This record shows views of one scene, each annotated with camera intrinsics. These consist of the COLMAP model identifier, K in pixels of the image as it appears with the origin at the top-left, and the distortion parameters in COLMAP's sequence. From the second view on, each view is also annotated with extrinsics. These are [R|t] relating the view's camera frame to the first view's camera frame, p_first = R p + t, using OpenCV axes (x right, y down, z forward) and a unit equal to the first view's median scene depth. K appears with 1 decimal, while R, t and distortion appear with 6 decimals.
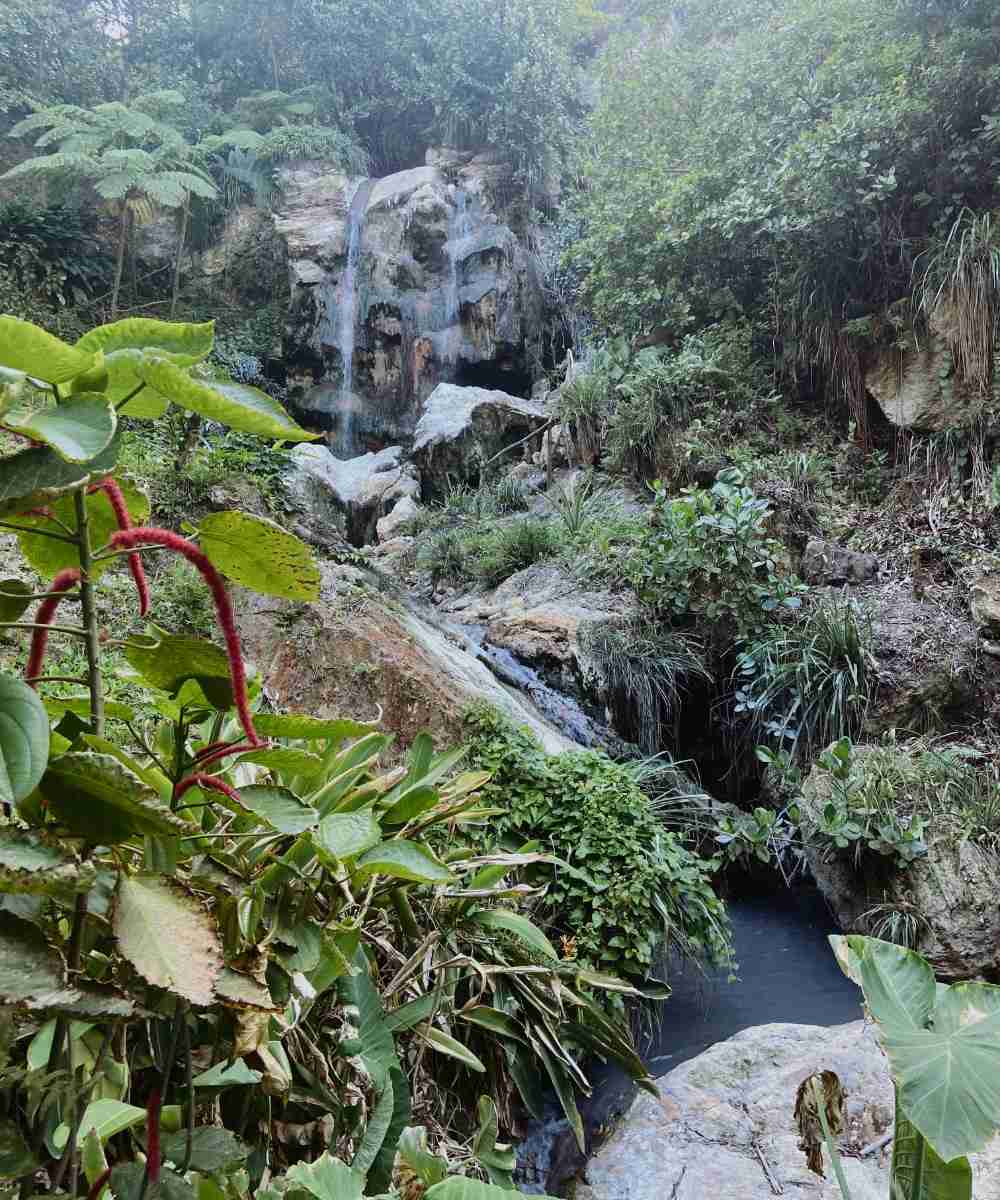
lens RADIAL K [[914.8, 0, 523.1], [0, 914.8, 638.2], [0, 0, 1]] dist [0.067287, -0.061362]
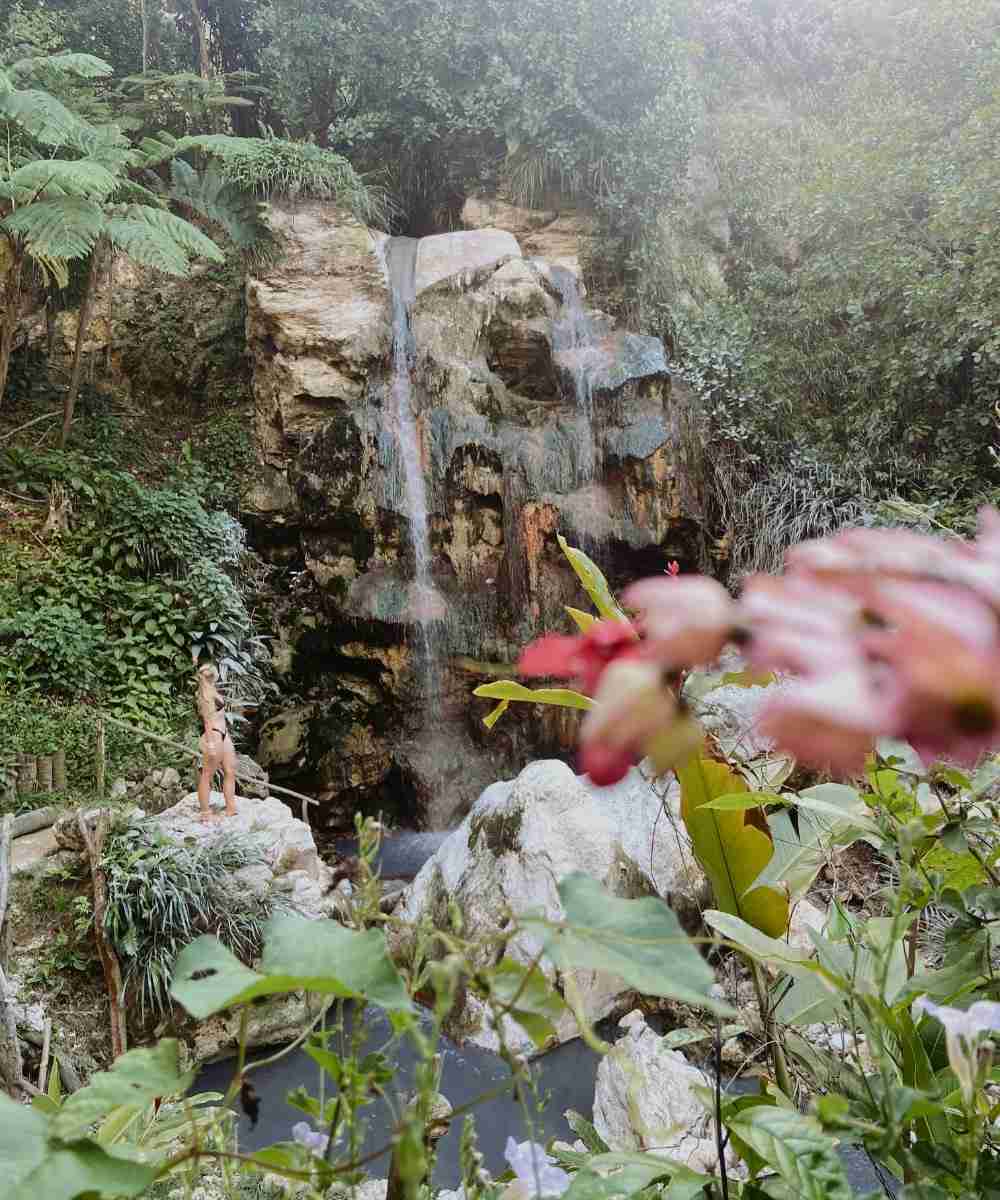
lens RADIAL K [[957.5, 0, 498.1], [0, 957.5, 635.8], [0, 0, 1]] dist [0.073174, -0.000707]
pose [[0.954265, -0.022360, 0.298124, -0.349117], [0.035160, 0.998673, -0.037639, -0.220459], [-0.296887, 0.046400, 0.953785, 0.404264]]
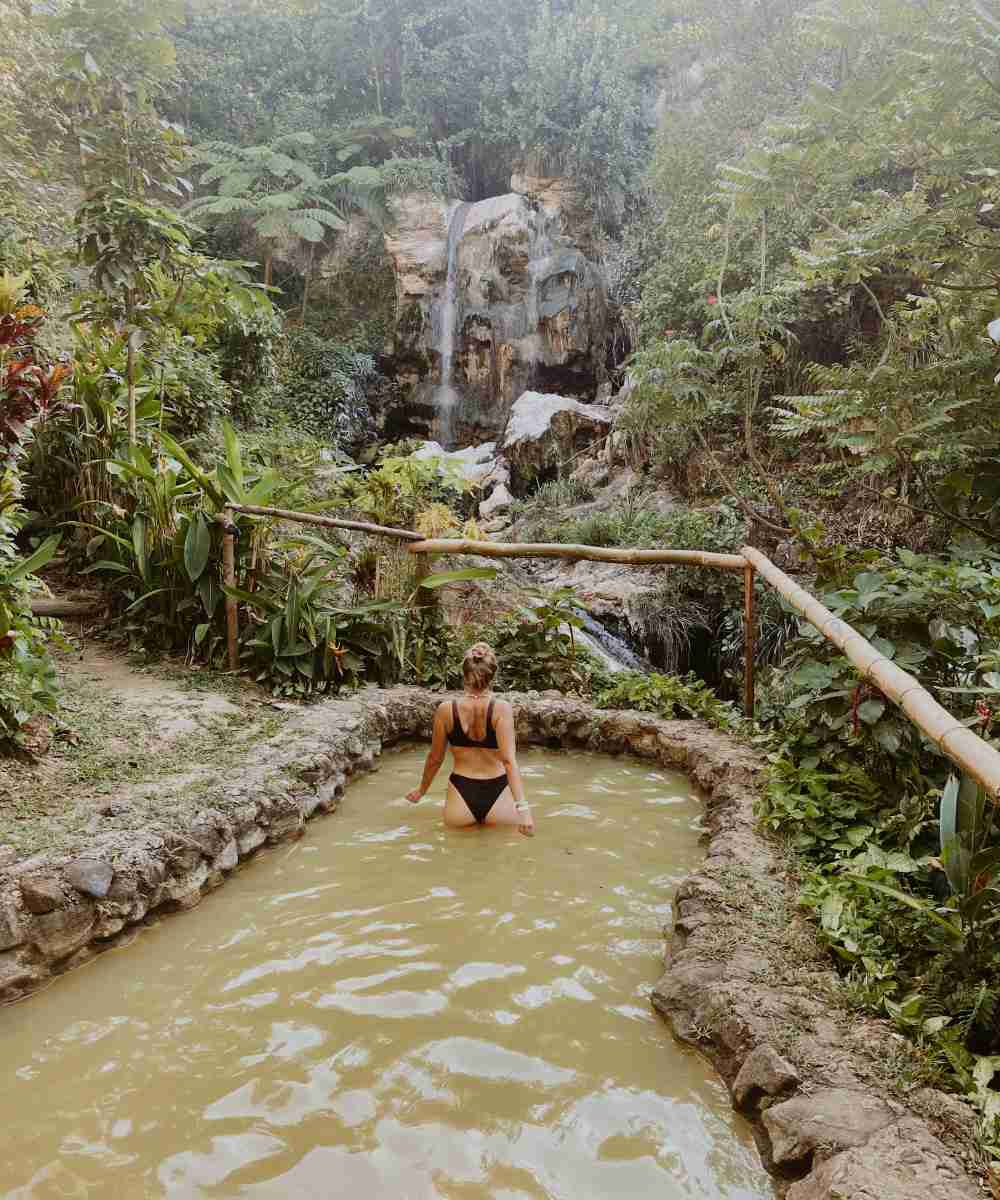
lens RADIAL K [[914.8, 0, 523.1], [0, 914.8, 638.2], [0, 0, 1]] dist [0.067287, -0.061362]
pose [[0.998350, 0.020854, -0.053501, -0.015939], [-0.017205, 0.997553, 0.067765, -0.018930], [0.054783, -0.066733, 0.996266, -0.258590]]
